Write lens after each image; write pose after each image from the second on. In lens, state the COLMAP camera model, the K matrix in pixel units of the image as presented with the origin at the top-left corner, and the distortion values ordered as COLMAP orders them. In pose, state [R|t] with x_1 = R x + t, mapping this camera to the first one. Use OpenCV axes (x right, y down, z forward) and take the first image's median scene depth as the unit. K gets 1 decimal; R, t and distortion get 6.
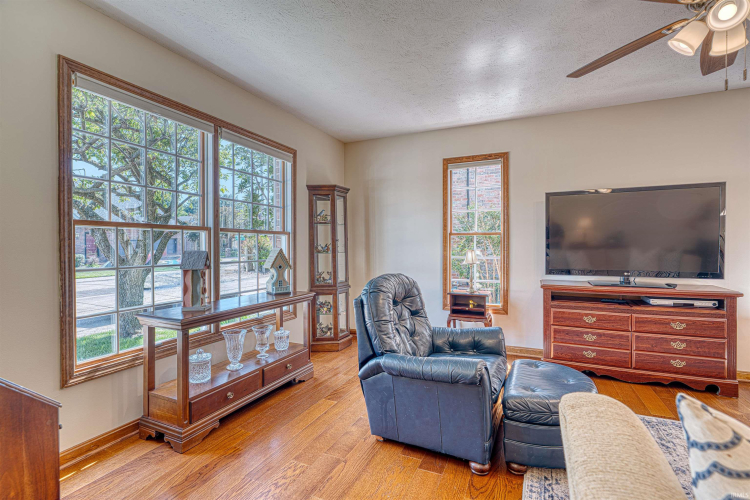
lens RADIAL K [[349.4, 0, 375.3], [0, 349.4, 248.5], [0, 0, 1]] dist [-0.002488, 0.001055]
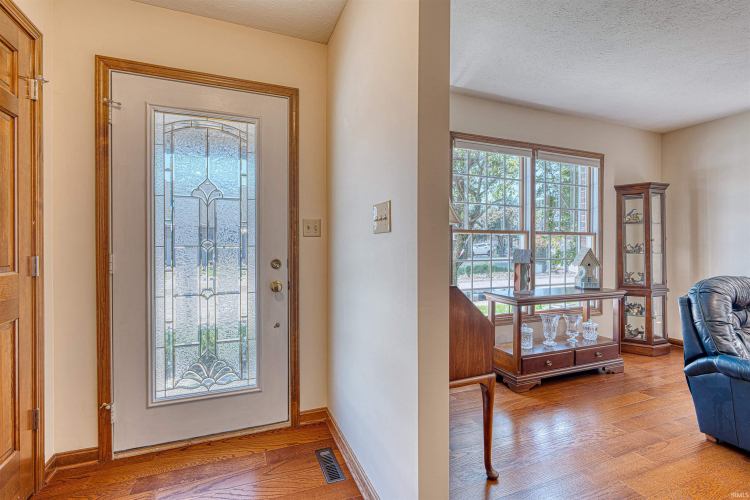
lens RADIAL K [[349.4, 0, 375.3], [0, 349.4, 248.5], [0, 0, 1]] dist [-0.002488, 0.001055]
pose [[0.726247, 0.007781, -0.687390, -0.003192], [-0.006955, 0.999968, 0.003971, 0.001185], [0.687398, 0.001896, 0.726278, -0.282354]]
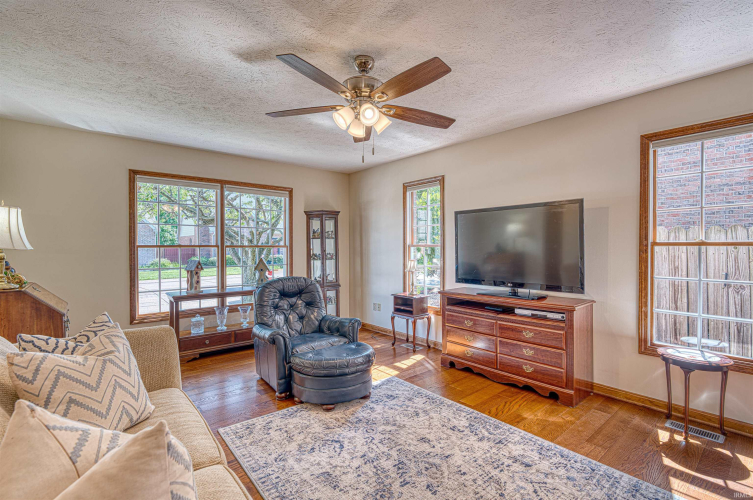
lens RADIAL K [[347.9, 0, 376.5], [0, 347.9, 250.0], [0, 0, 1]] dist [-0.009548, 0.000775]
pose [[0.903591, 0.002809, -0.428386, 0.864969], [-0.002166, 0.999996, 0.001988, -0.040451], [0.428390, -0.000868, 0.903593, -0.171499]]
